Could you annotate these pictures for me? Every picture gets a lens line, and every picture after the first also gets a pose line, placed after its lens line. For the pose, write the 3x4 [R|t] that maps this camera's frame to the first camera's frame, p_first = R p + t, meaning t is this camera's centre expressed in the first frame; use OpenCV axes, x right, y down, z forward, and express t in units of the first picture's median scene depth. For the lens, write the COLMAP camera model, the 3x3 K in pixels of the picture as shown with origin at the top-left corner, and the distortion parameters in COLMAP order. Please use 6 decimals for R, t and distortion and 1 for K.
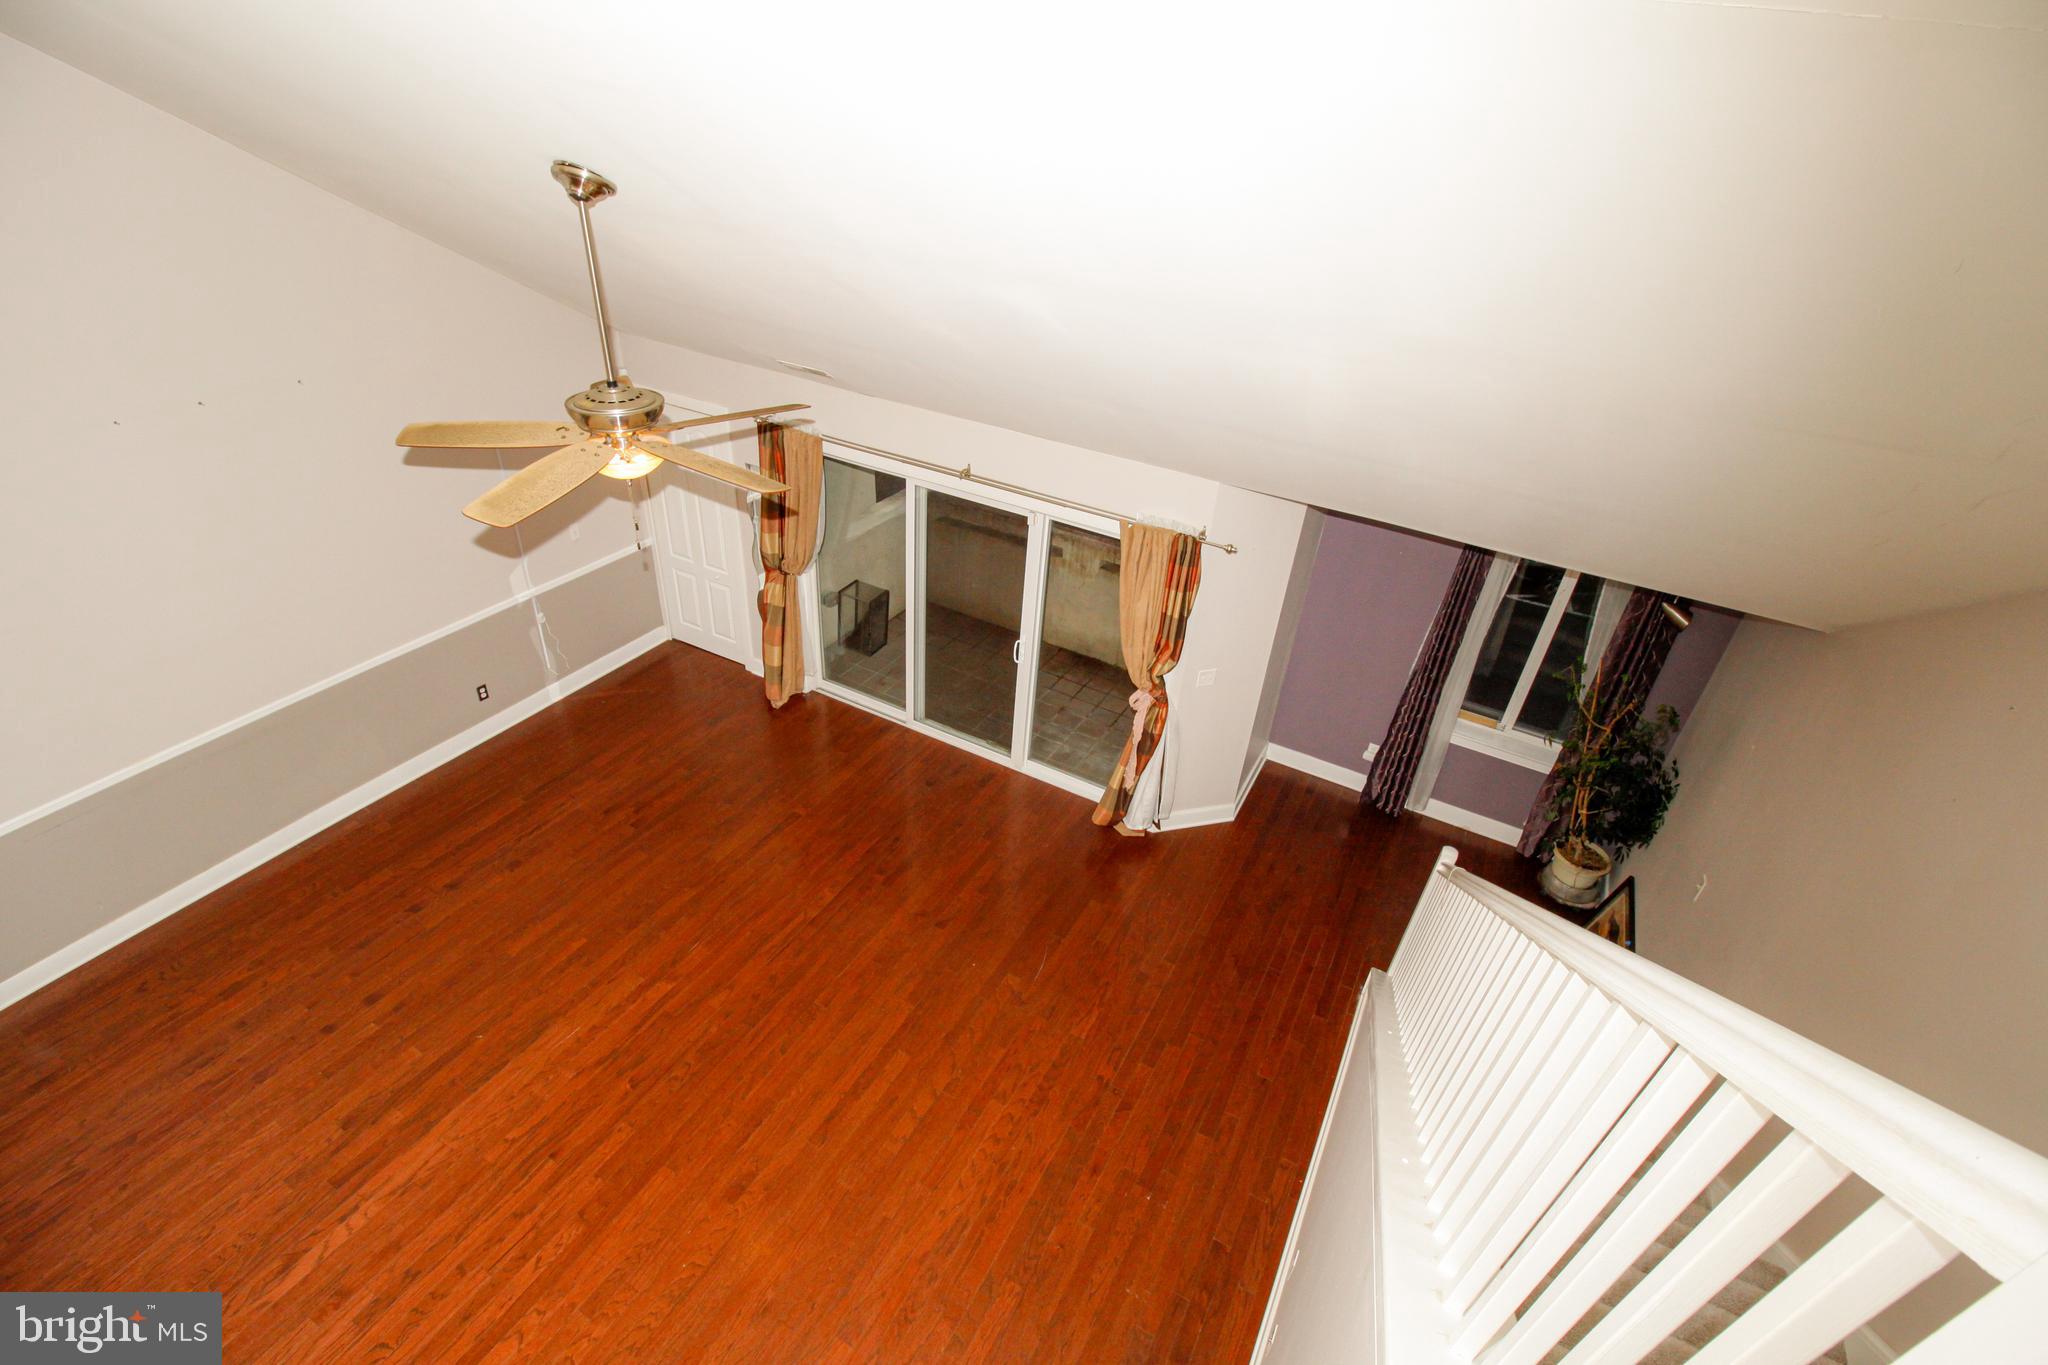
lens RADIAL K [[945.2, 0, 1019.3], [0, 945.2, 697.4], [0, 0, 1]] dist [-0.008133, -0.003488]
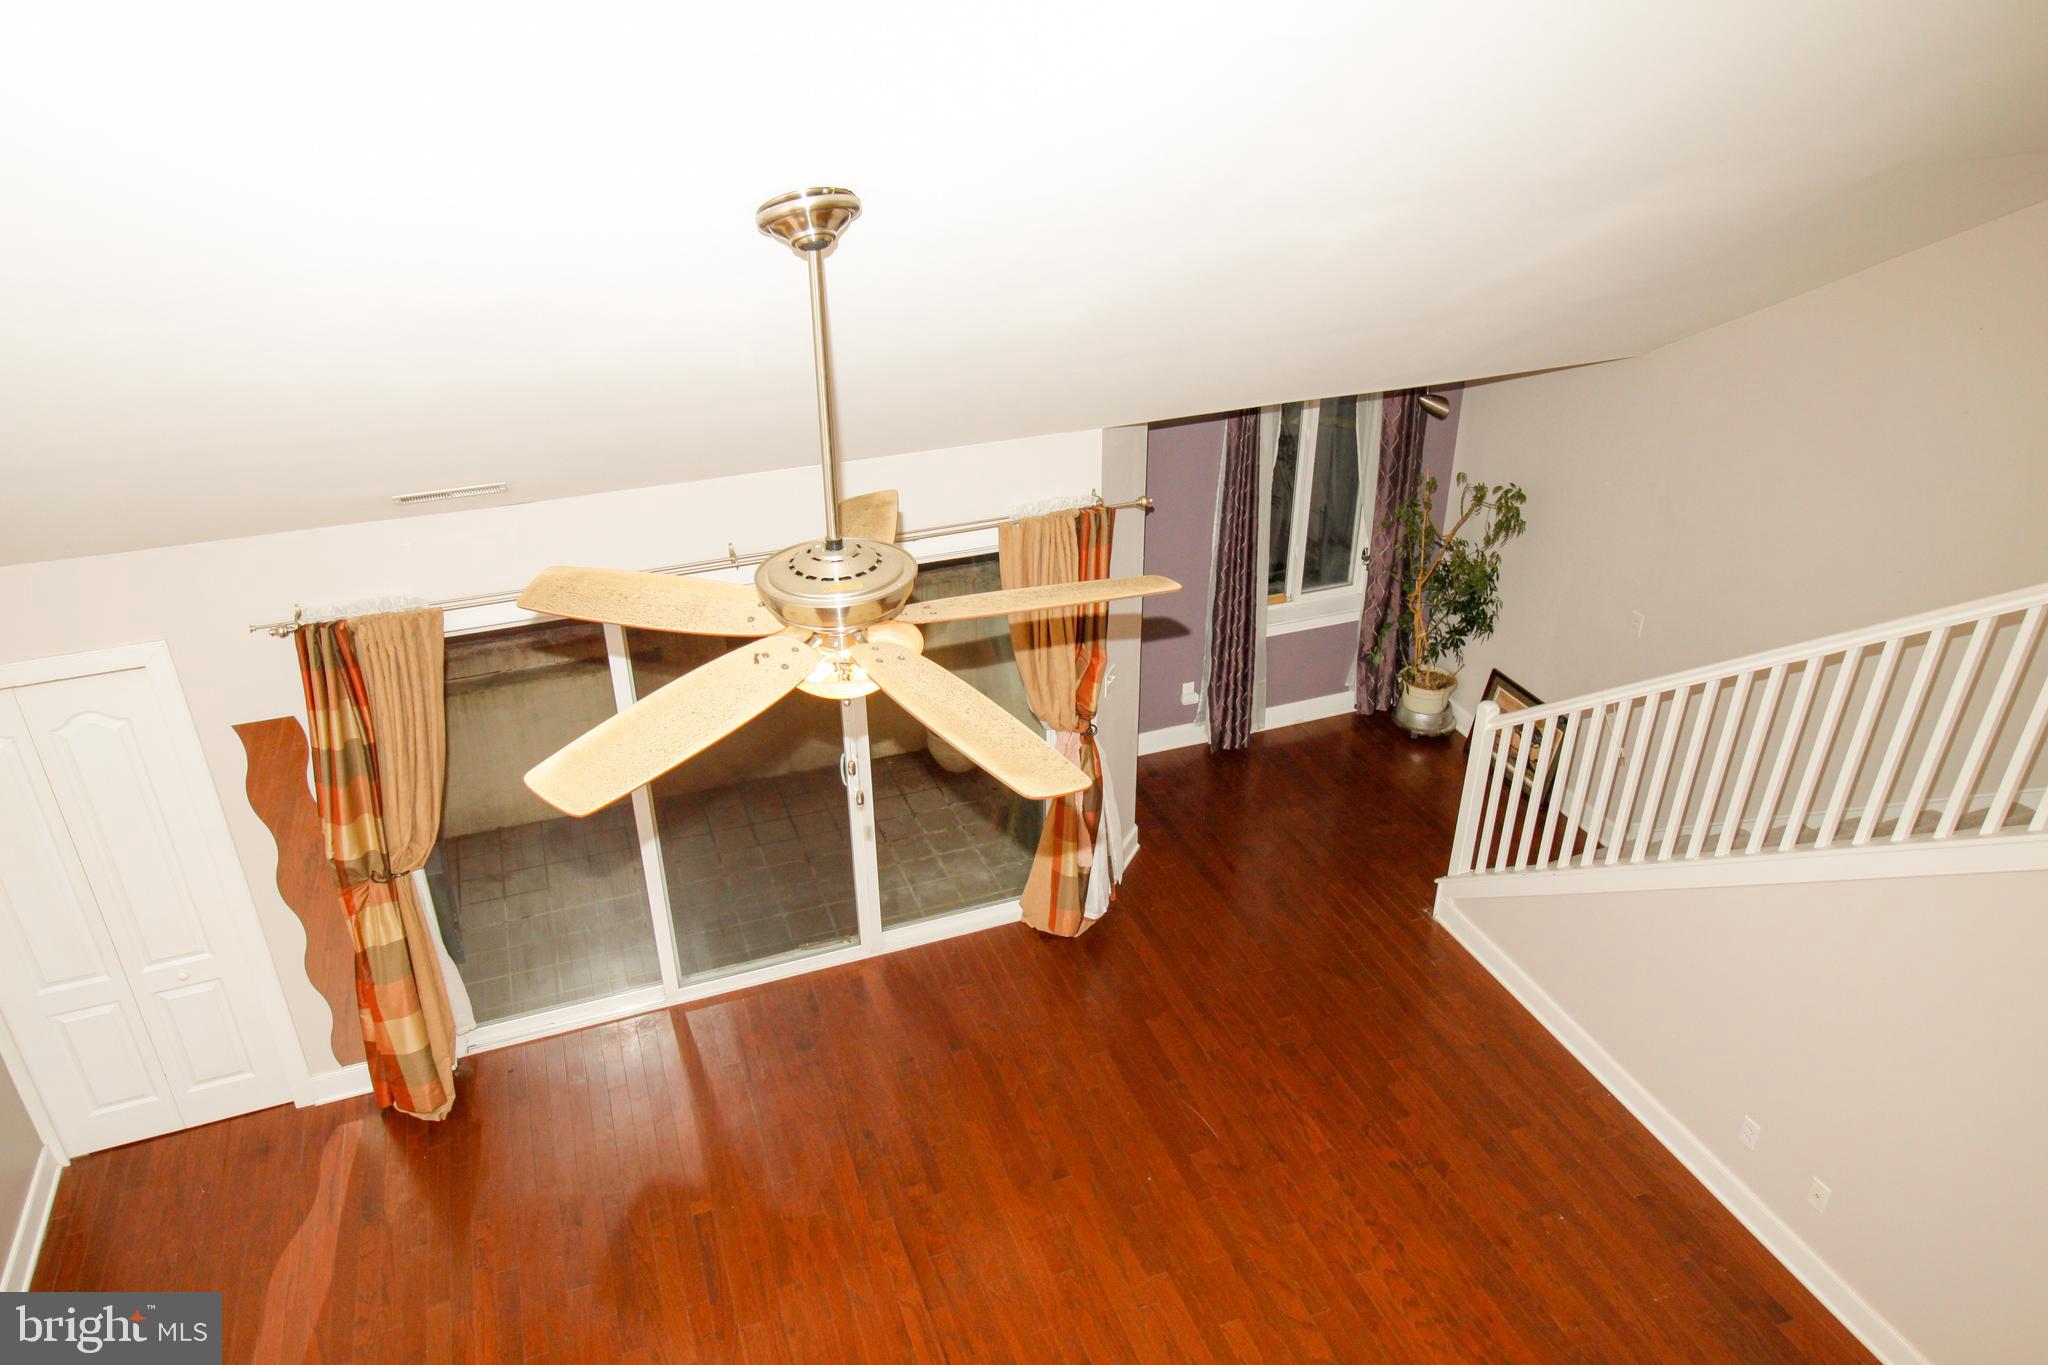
lens RADIAL K [[1418.3, 0, 1032.2], [0, 1418.3, 692.7], [0, 0, 1]] dist [0.003796, -0.001975]
pose [[0.647419, -0.433076, 0.627132, -0.593608], [0.467590, 0.875503, 0.121877, -0.191336], [-0.601838, 0.214335, 0.769319, 0.179197]]
